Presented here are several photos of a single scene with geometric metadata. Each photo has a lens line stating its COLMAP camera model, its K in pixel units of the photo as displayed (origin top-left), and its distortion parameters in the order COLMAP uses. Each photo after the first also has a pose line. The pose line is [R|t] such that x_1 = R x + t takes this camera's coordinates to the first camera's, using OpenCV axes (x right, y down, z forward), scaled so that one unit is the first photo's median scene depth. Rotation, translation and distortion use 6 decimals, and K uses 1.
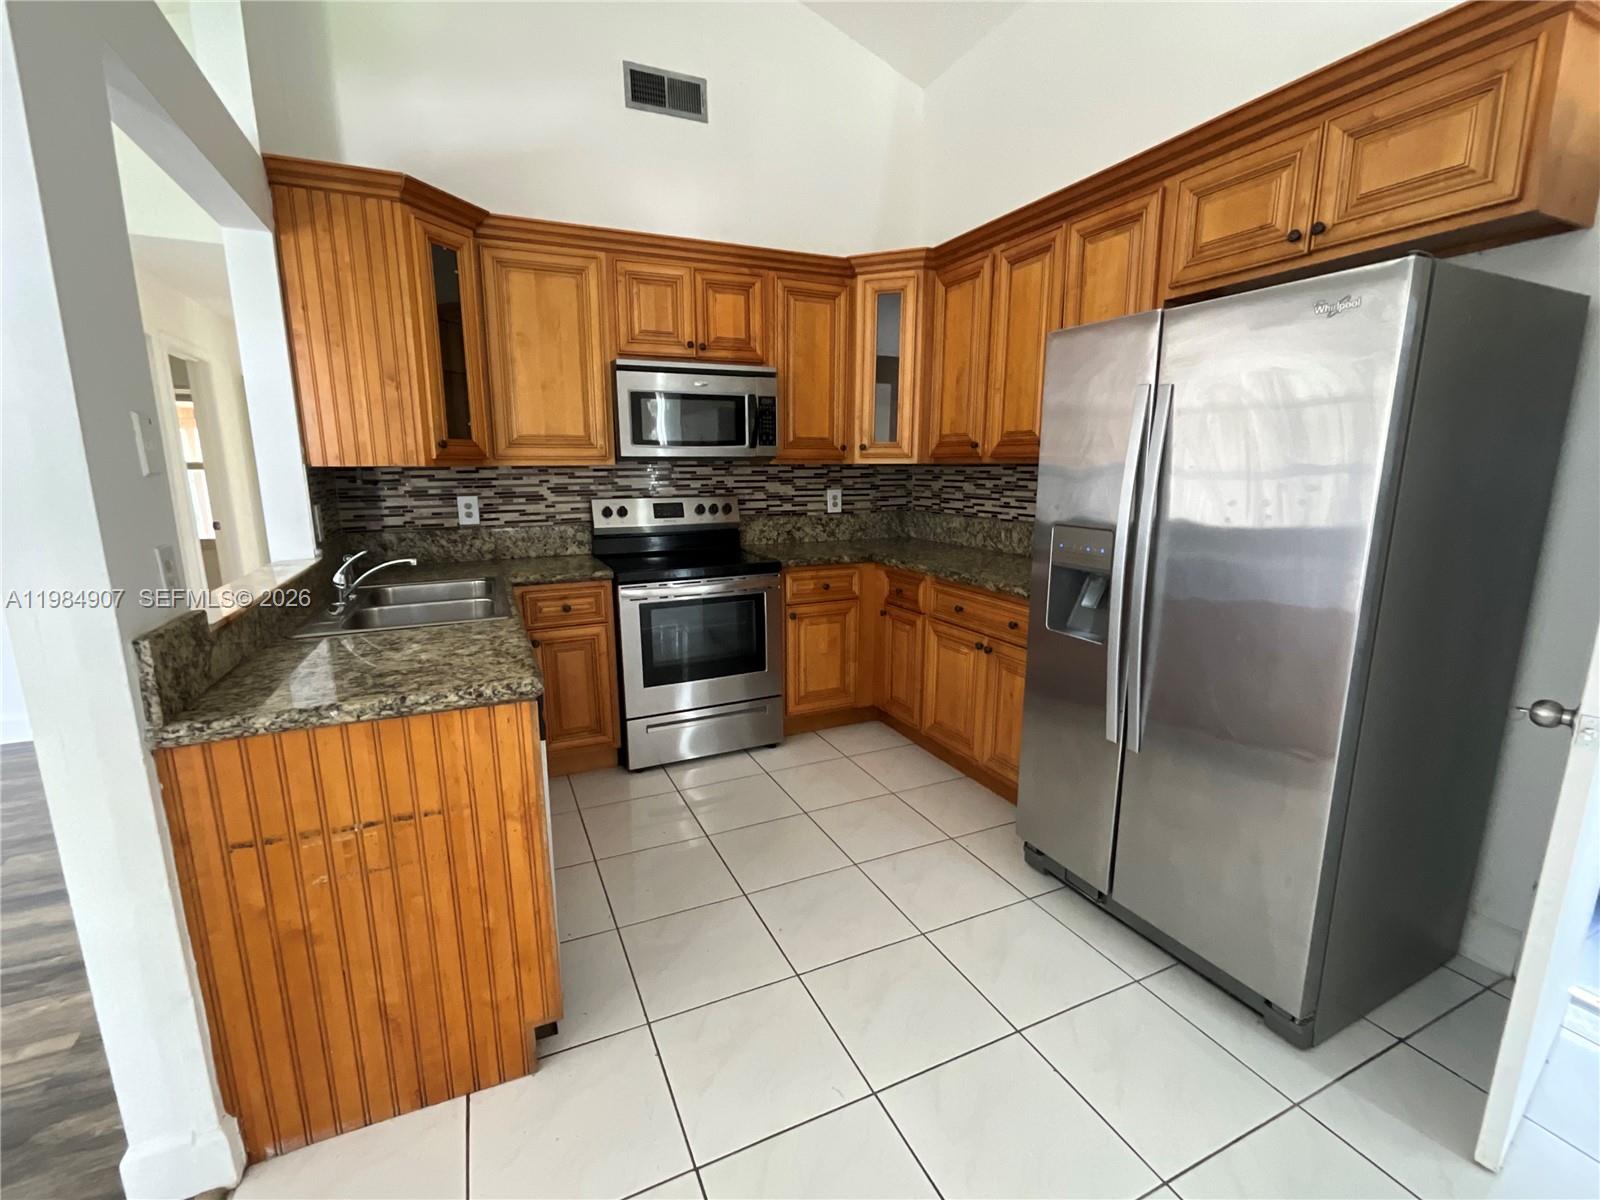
lens RADIAL K [[710.0, 0, 803.3], [0, 710.0, 603.8], [0, 0, 1]] dist [-0.005900, 0.001621]
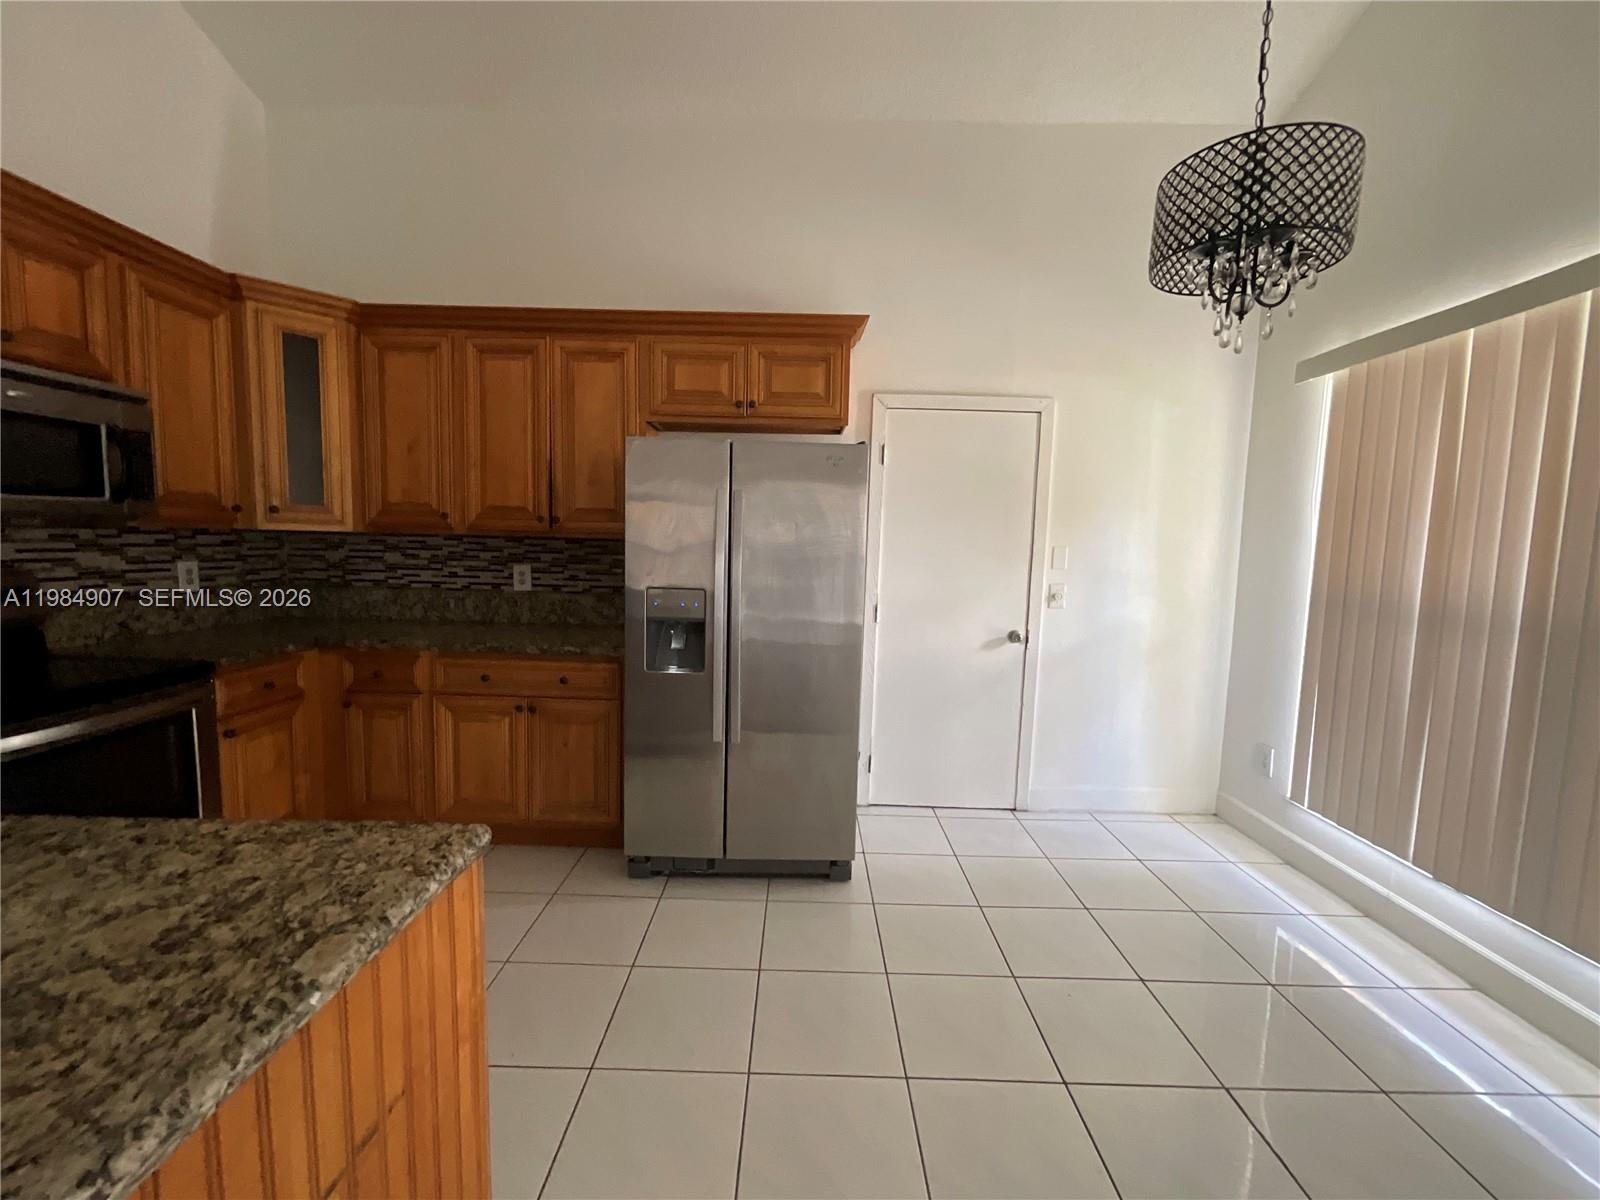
lens RADIAL K [[648.8, 0, 797.7], [0, 648.8, 600.8], [0, 0, 1]] dist [0.001381, -0.001201]
pose [[0.428094, -0.067404, 0.901217, -0.382400], [0.148182, 0.988954, 0.003577, -0.035693], [-0.891503, 0.132013, 0.433354, 0.179419]]
